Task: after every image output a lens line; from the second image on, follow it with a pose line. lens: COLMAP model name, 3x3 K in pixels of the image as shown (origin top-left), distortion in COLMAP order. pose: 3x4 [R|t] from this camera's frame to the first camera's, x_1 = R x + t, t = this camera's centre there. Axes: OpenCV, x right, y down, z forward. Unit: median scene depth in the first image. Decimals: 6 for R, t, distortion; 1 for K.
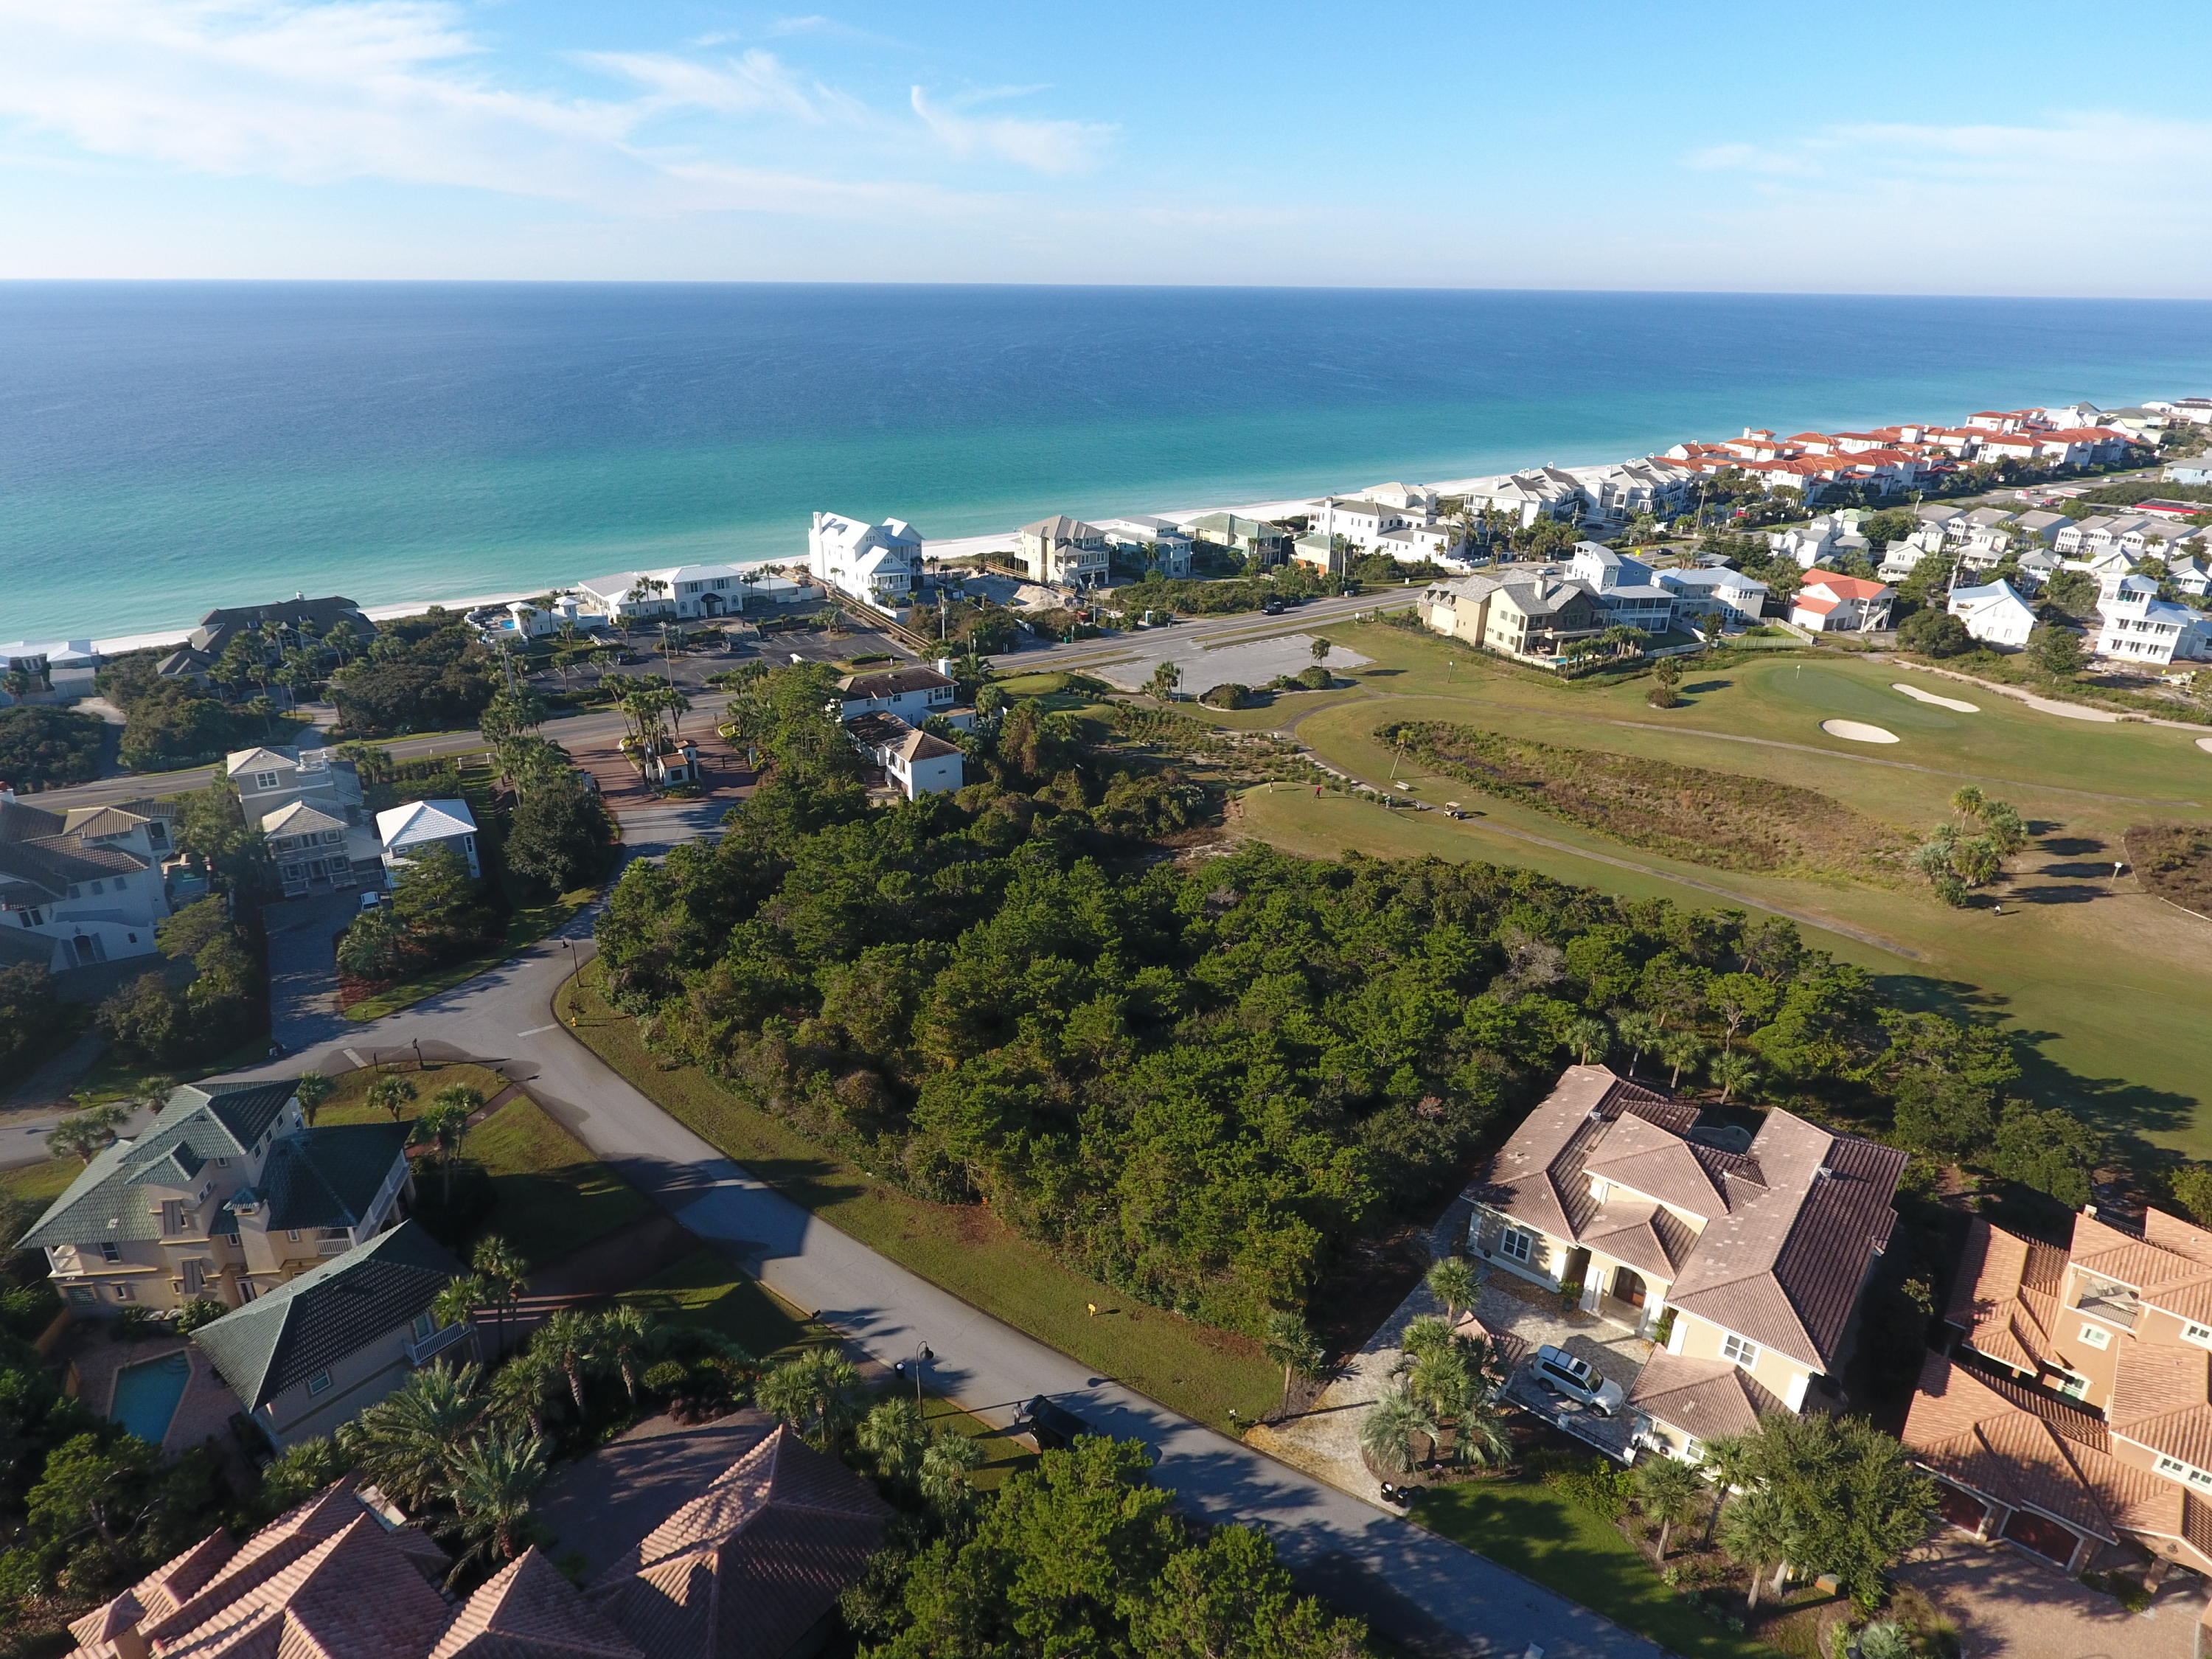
lens RADIAL K [[1296.2, 0, 1067.7], [0, 1296.2, 847.5], [0, 0, 1]] dist [-0.003837, -0.000276]
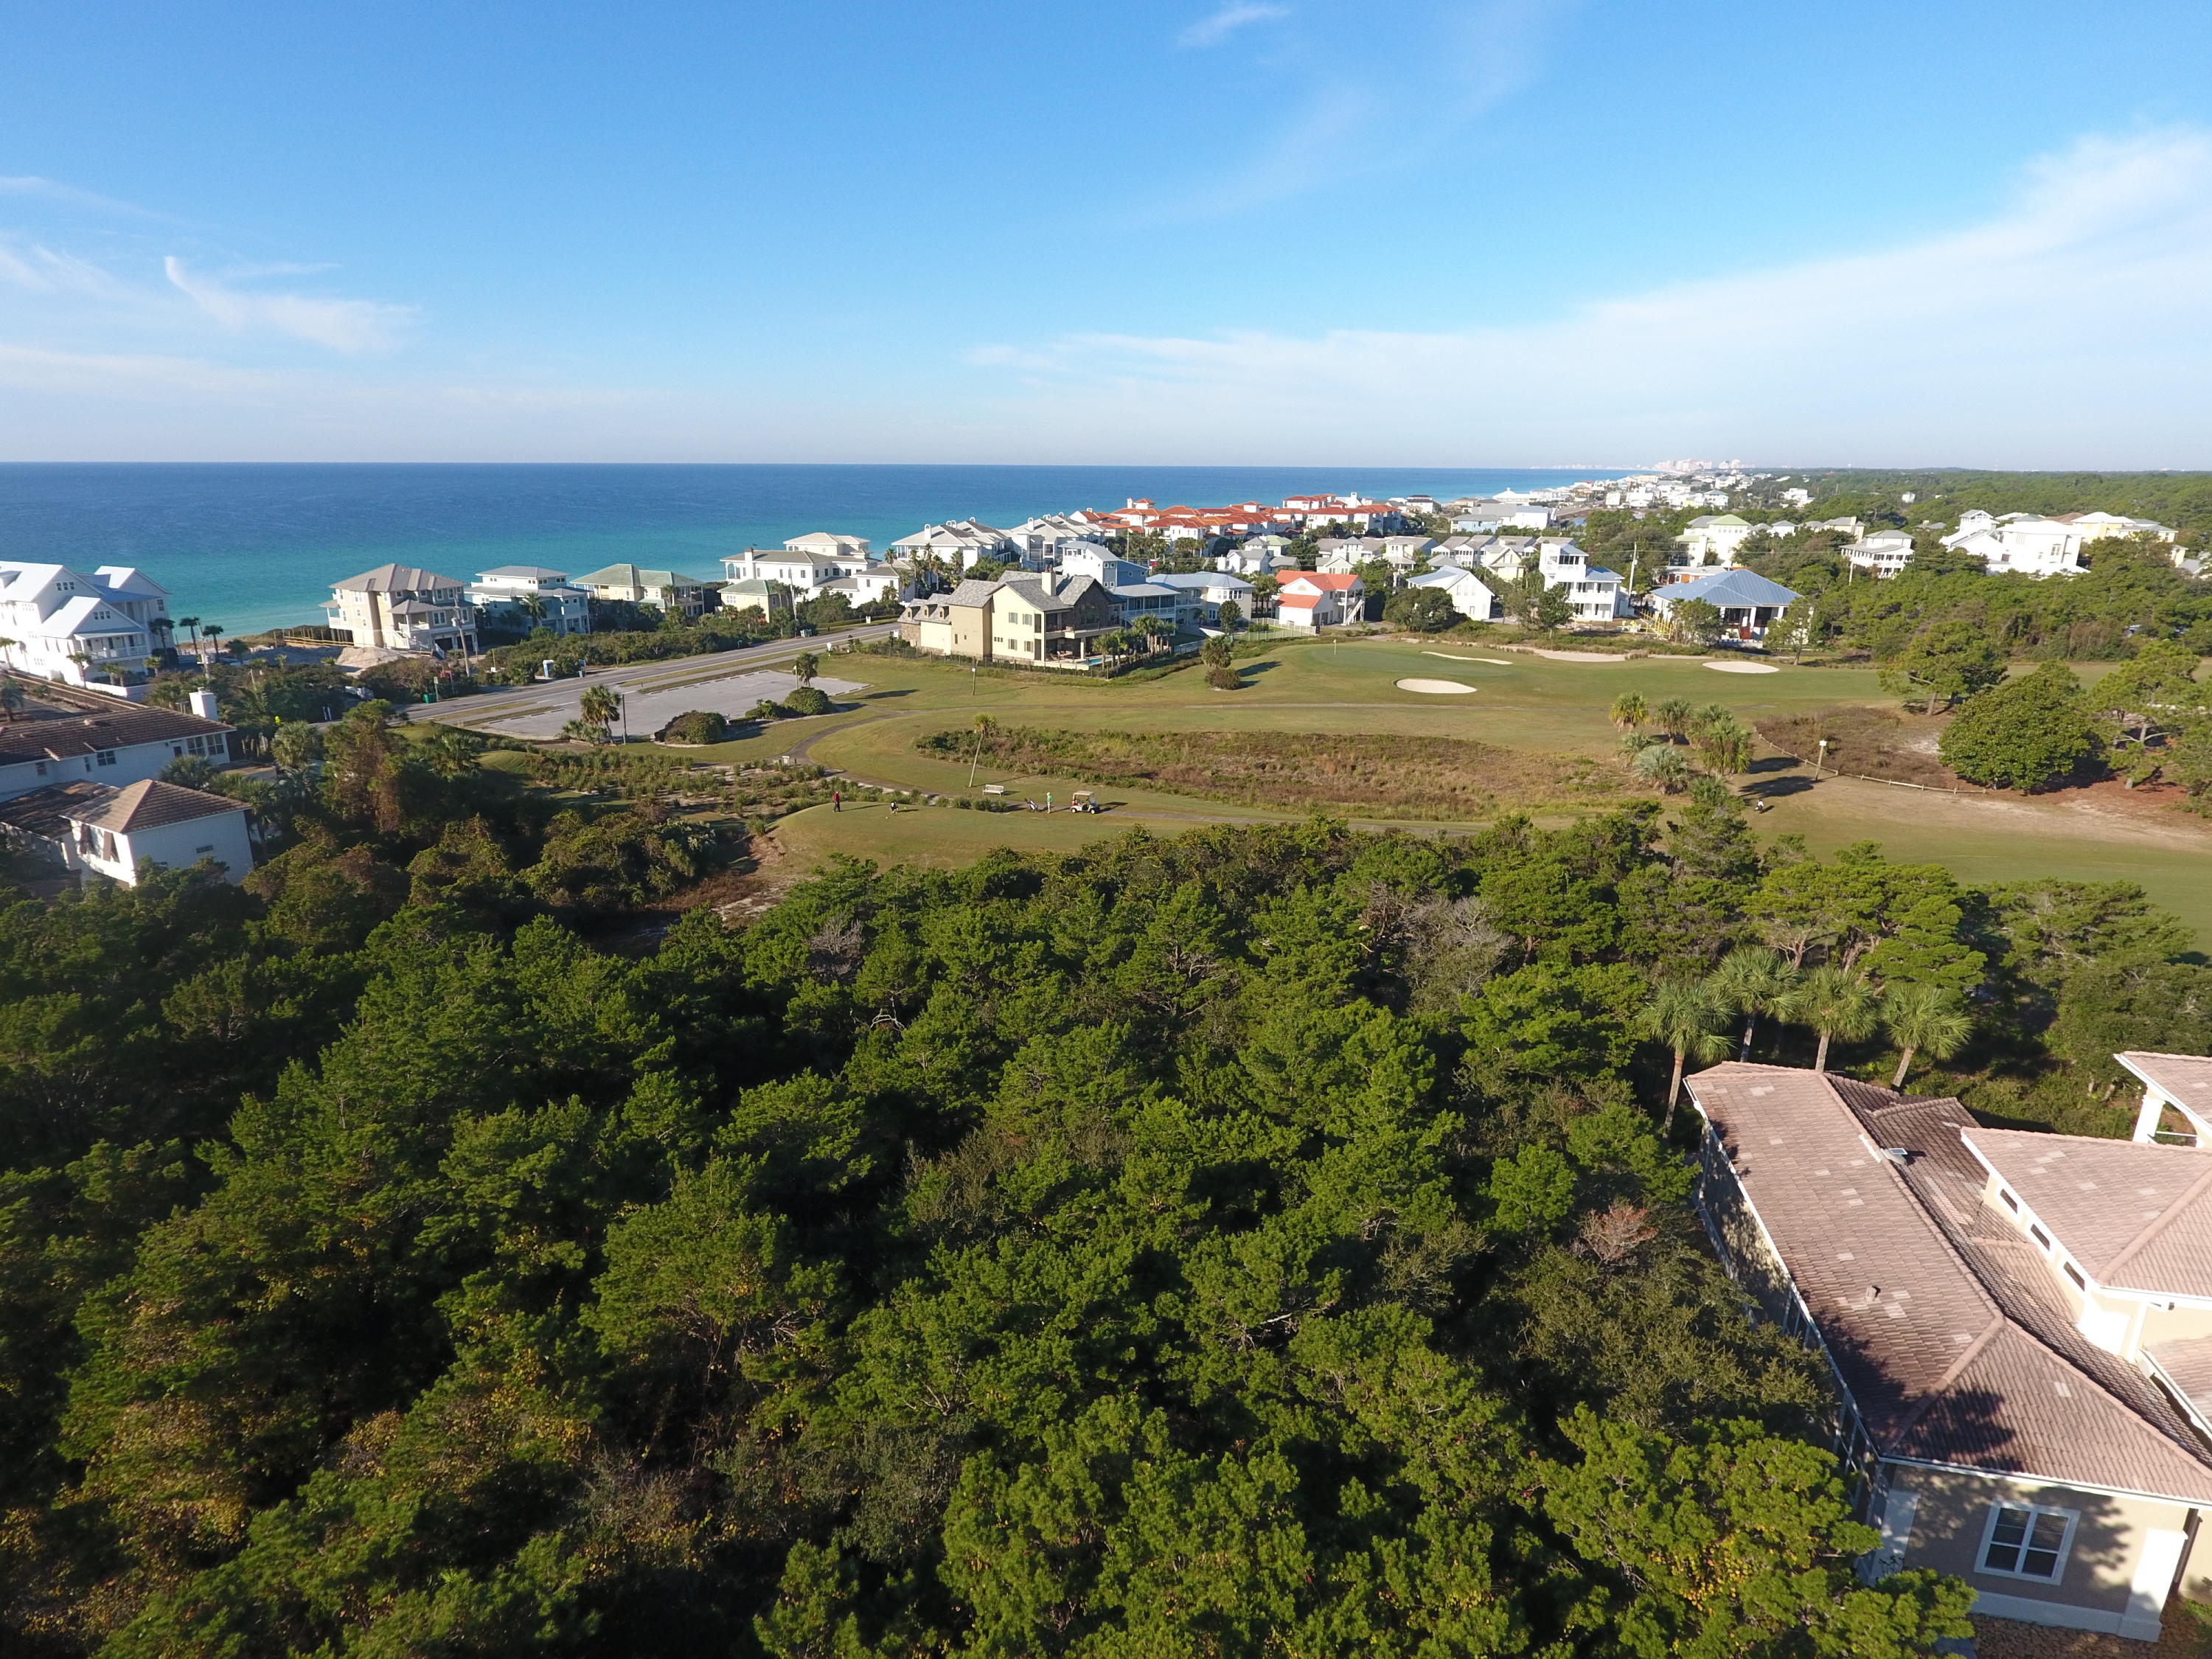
lens RADIAL K [[1296.2, 0, 1067.7], [0, 1296.2, 847.5], [0, 0, 1]] dist [-0.003837, -0.000276]
pose [[0.888780, -0.134724, 0.438087, -0.013663], [0.186513, 0.979415, -0.077196, 0.039595], [-0.418669, 0.150319, 0.895612, 0.331695]]
